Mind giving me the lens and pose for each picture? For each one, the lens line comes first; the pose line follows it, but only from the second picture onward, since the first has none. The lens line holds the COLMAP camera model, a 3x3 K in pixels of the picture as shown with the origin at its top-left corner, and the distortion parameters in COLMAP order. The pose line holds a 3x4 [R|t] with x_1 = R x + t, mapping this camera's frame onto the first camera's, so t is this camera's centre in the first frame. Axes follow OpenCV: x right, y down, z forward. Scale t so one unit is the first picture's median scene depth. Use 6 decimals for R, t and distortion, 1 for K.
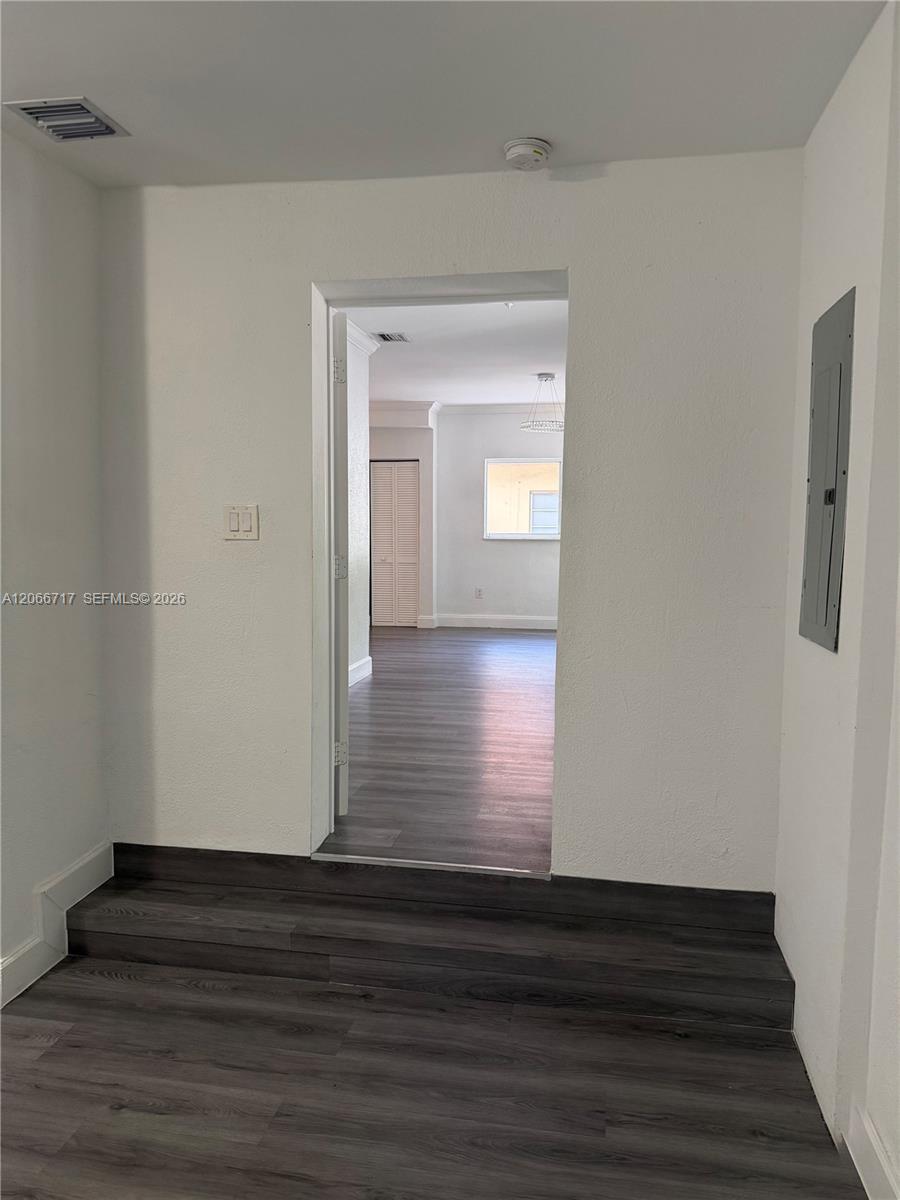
lens RADIAL K [[853.2, 0, 450.0], [0, 853.2, 600.0], [0, 0, 1]] dist [0.007906, 0.001291]
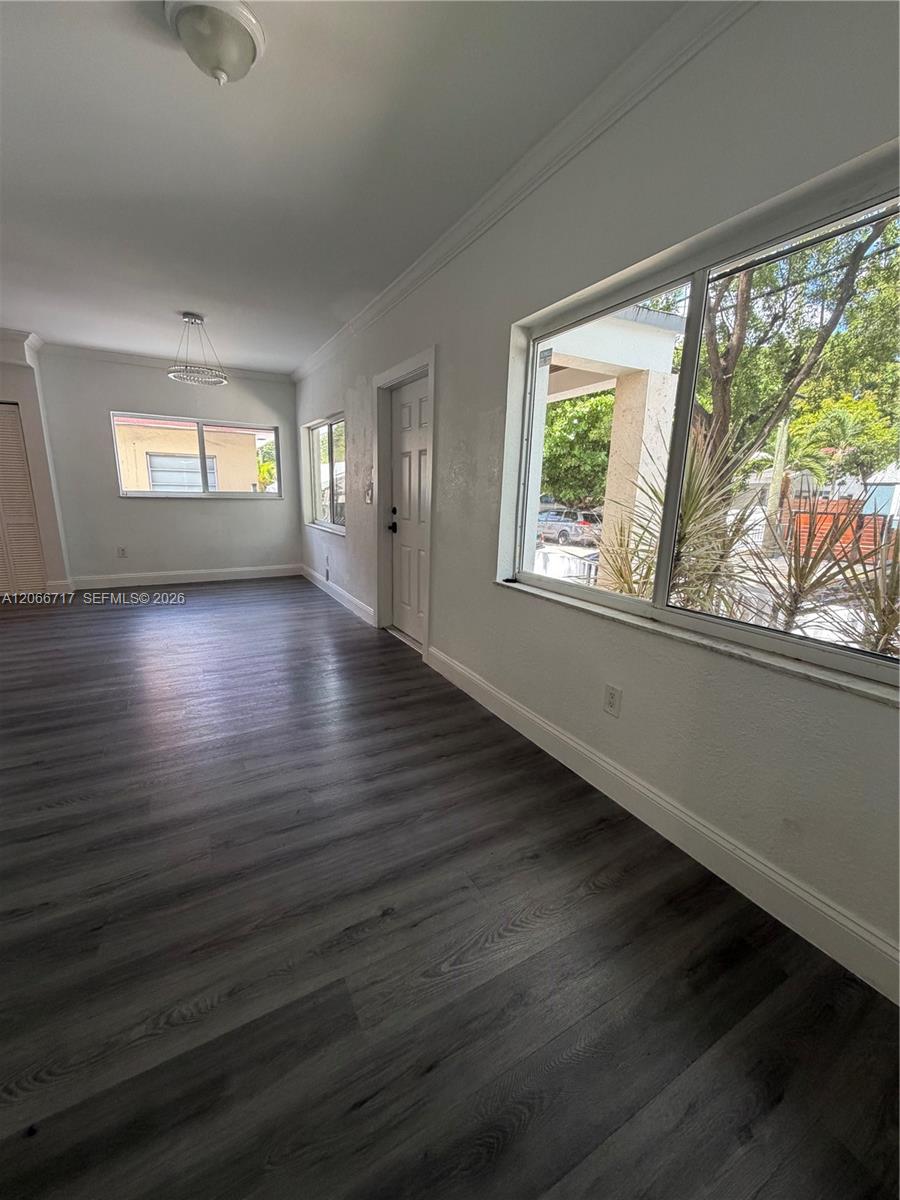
lens RADIAL K [[477.1, 0, 450.0], [0, 477.1, 600.0], [0, 0, 1]] dist [0.001042, -0.000126]
pose [[0.771985, -0.127389, 0.622745, -0.024871], [0.032680, 0.986371, 0.161260, -0.030876], [-0.634800, -0.104139, 0.765627, 0.327354]]
